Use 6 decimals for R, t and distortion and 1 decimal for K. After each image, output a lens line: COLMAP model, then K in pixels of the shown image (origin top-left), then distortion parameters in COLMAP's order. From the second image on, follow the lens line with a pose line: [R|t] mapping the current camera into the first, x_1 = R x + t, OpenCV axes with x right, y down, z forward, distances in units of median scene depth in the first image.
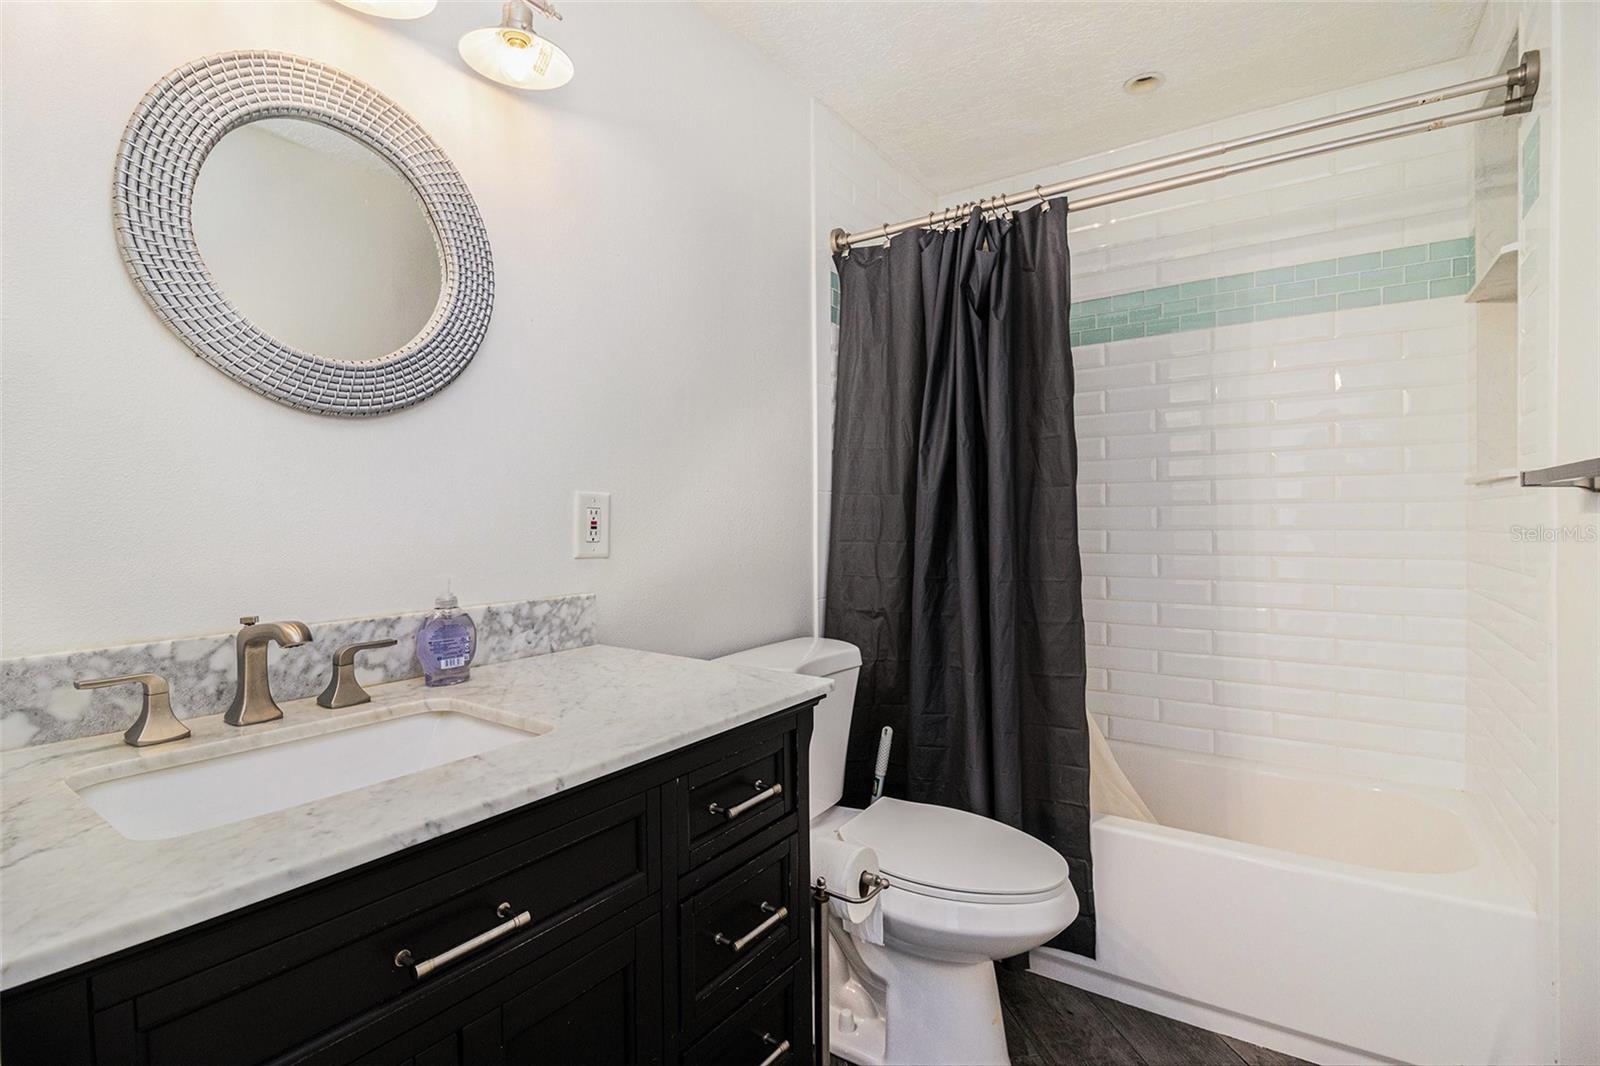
lens RADIAL K [[750.1, 0, 800.0], [0, 750.1, 533.0], [0, 0, 1]] dist [-0.000524, -0.015745]
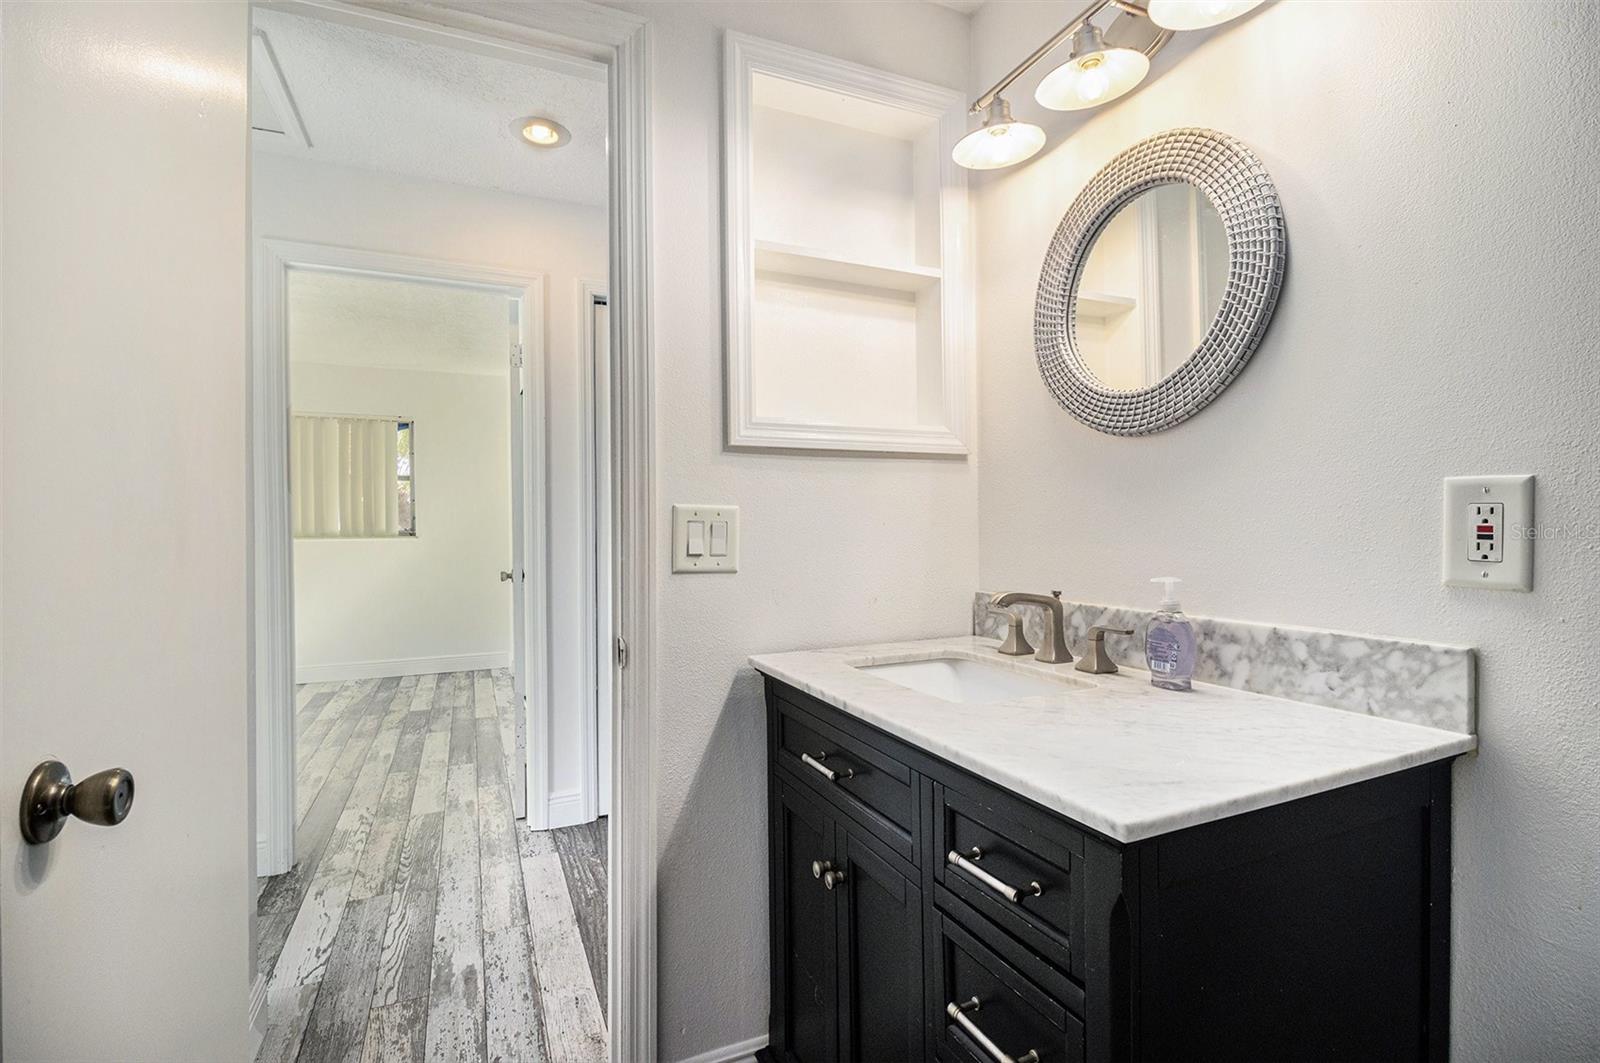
lens RADIAL K [[750.1, 0, 800.0], [0, 750.1, 531.5], [0, 0, 1]] dist [-0.000524, -0.015745]
pose [[-0.524564, 0.018720, -0.851165, 0.541574], [-0.001185, 0.999741, 0.022719, -0.026082], [0.851370, 0.012926, -0.524407, 0.930184]]
